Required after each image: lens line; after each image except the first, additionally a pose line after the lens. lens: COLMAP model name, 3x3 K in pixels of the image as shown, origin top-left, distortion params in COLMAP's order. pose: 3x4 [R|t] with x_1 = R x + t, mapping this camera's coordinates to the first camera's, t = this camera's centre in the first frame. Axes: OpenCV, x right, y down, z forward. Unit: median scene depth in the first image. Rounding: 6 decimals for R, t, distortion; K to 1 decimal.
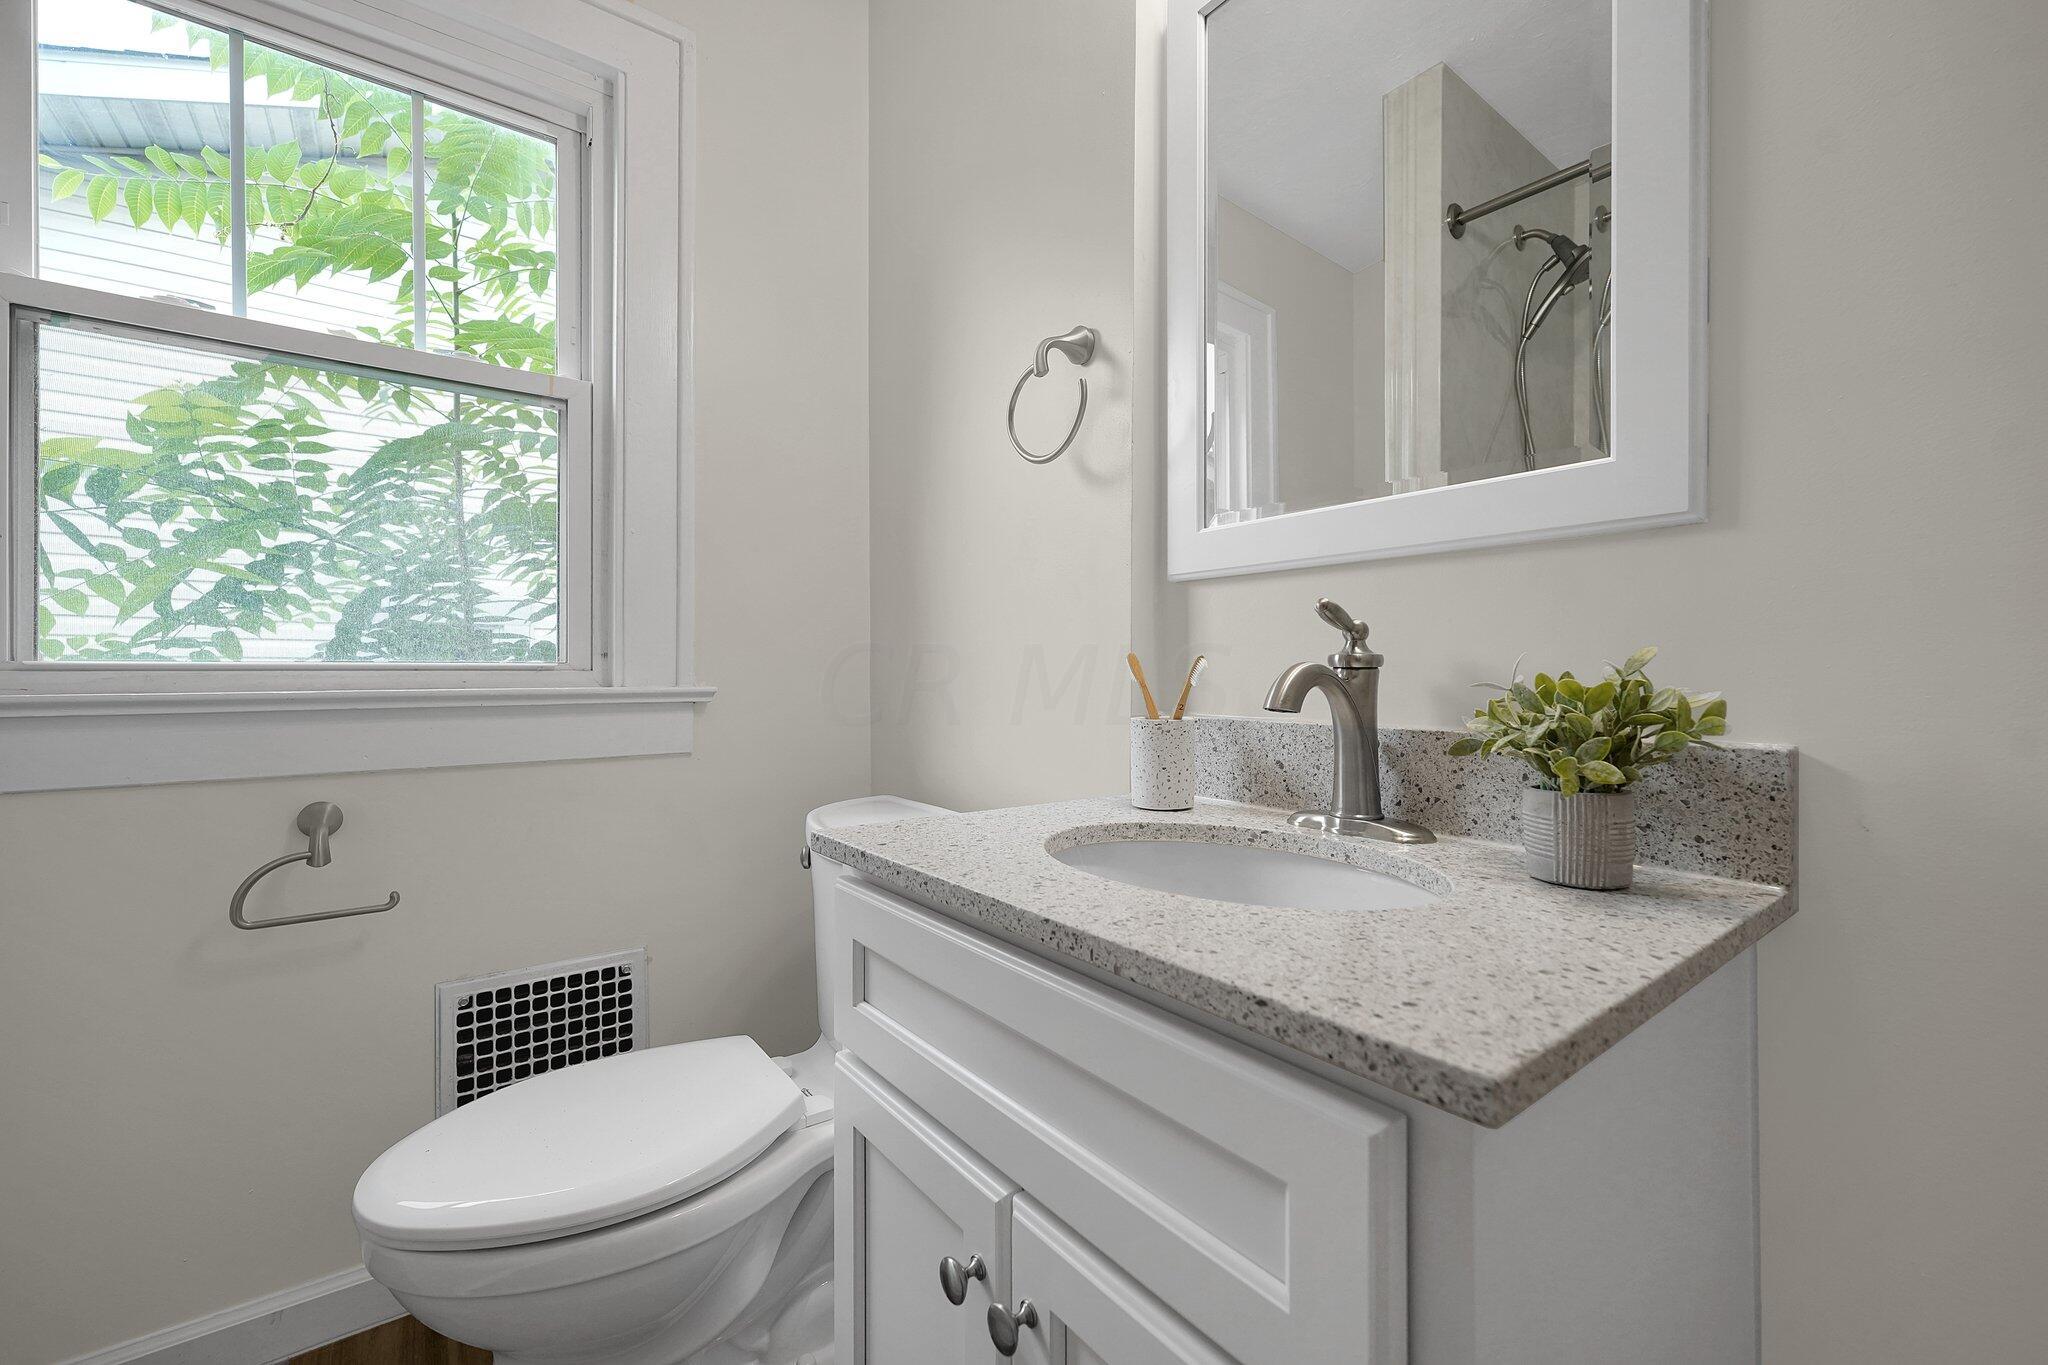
lens RADIAL K [[835.0, 0, 1025.2], [0, 835.0, 677.6], [0, 0, 1]] dist [-0.004045, -0.000518]
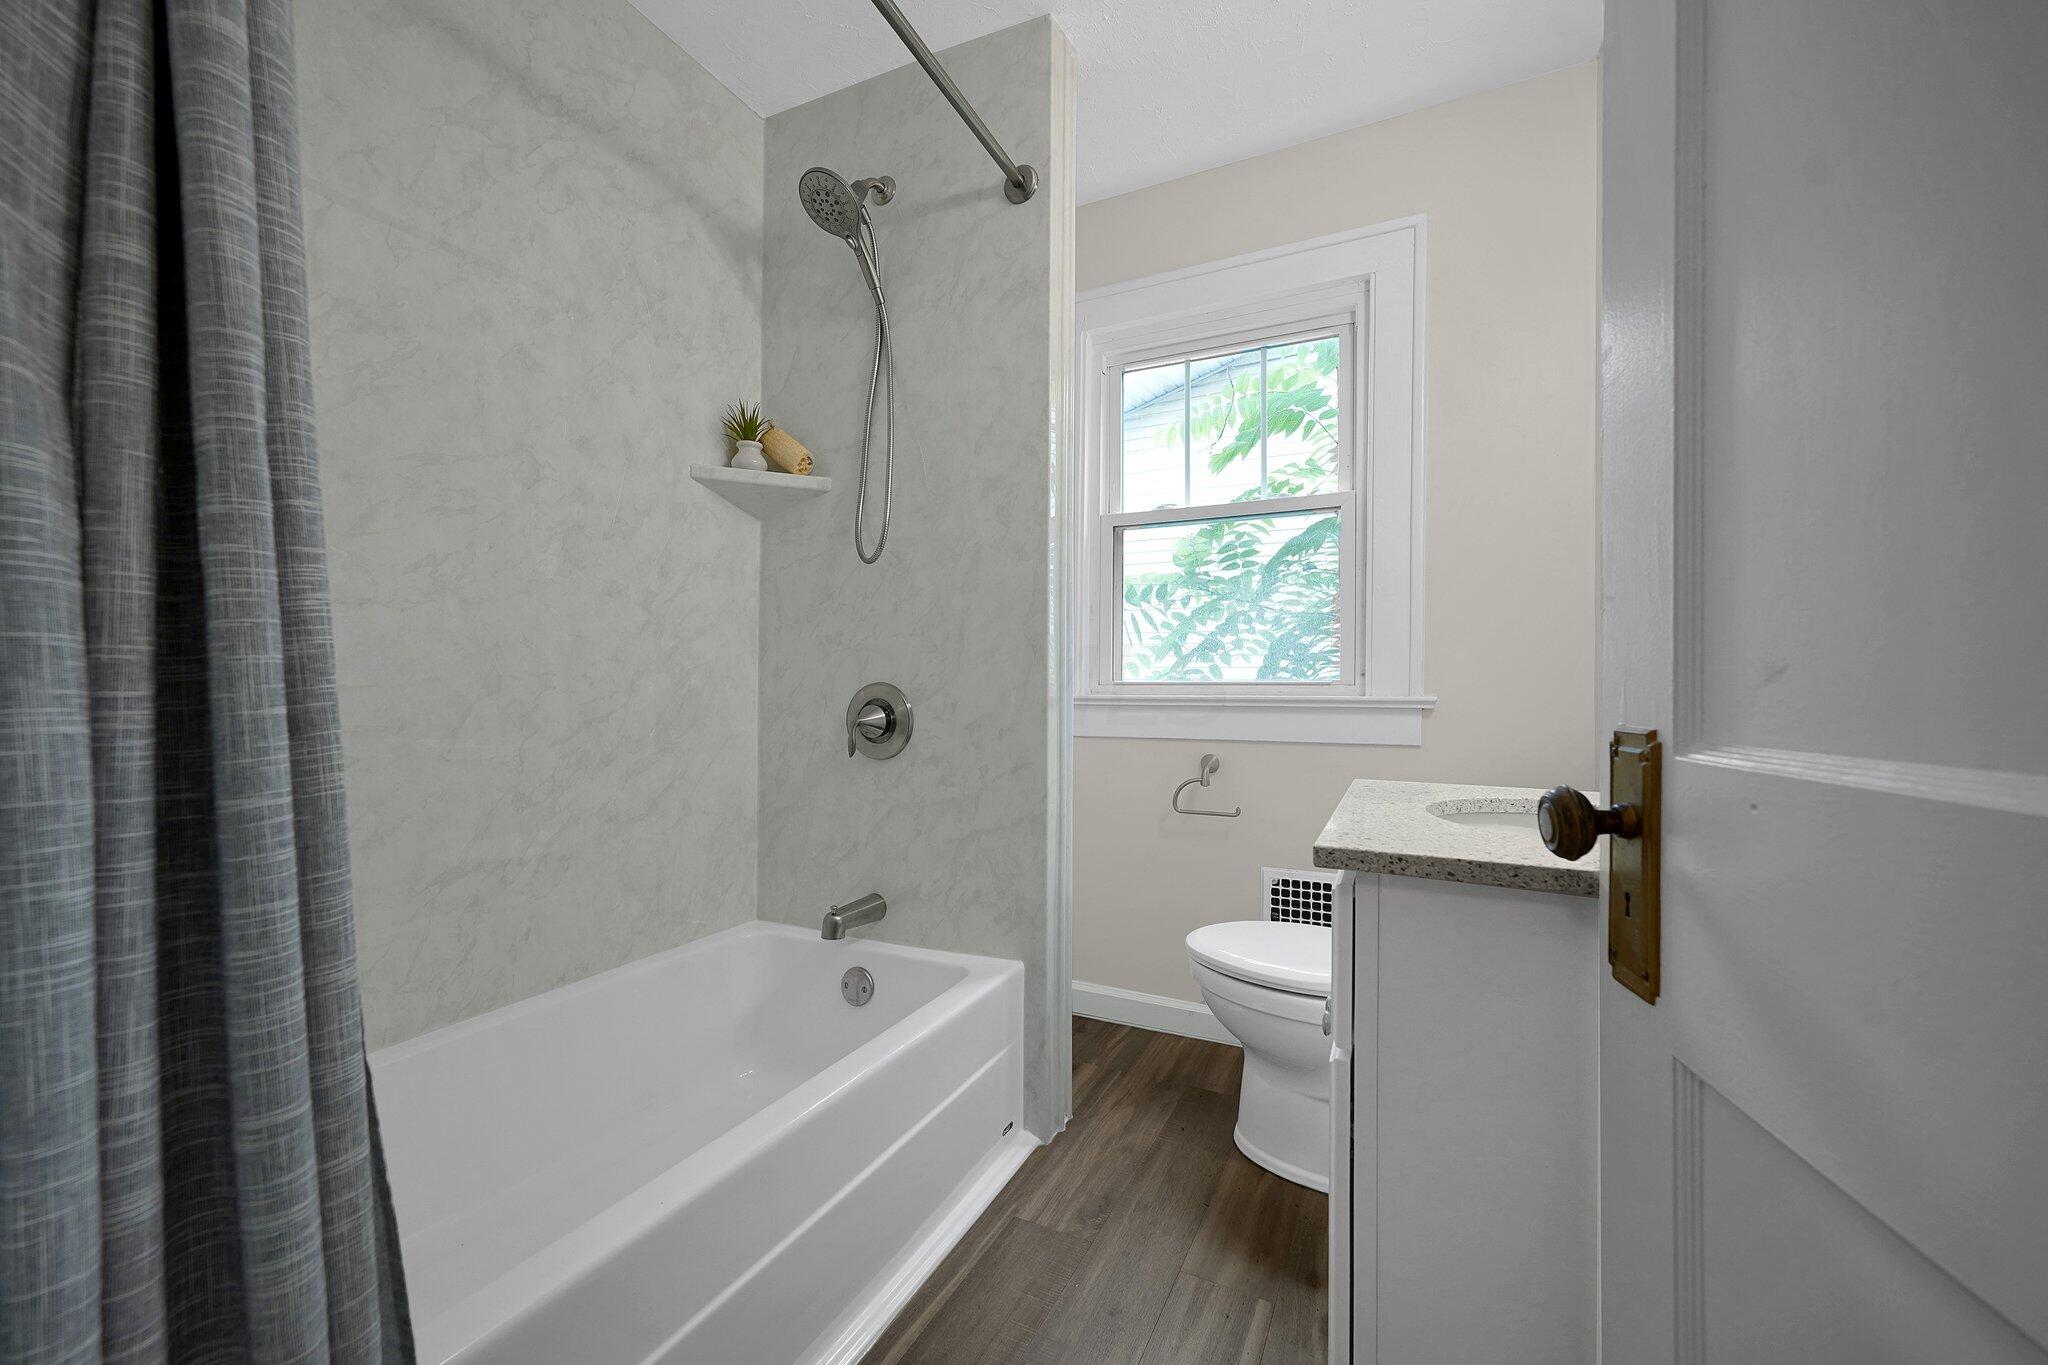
lens RADIAL K [[835.0, 0, 1023.2], [0, 835.0, 690.1], [0, 0, 1]] dist [-0.004045, -0.000518]
pose [[0.440009, 0.003094, -0.897988, 0.523997], [-0.003414, 0.999993, 0.001773, -0.000494], [0.897987, 0.002286, 0.440016, -0.173560]]
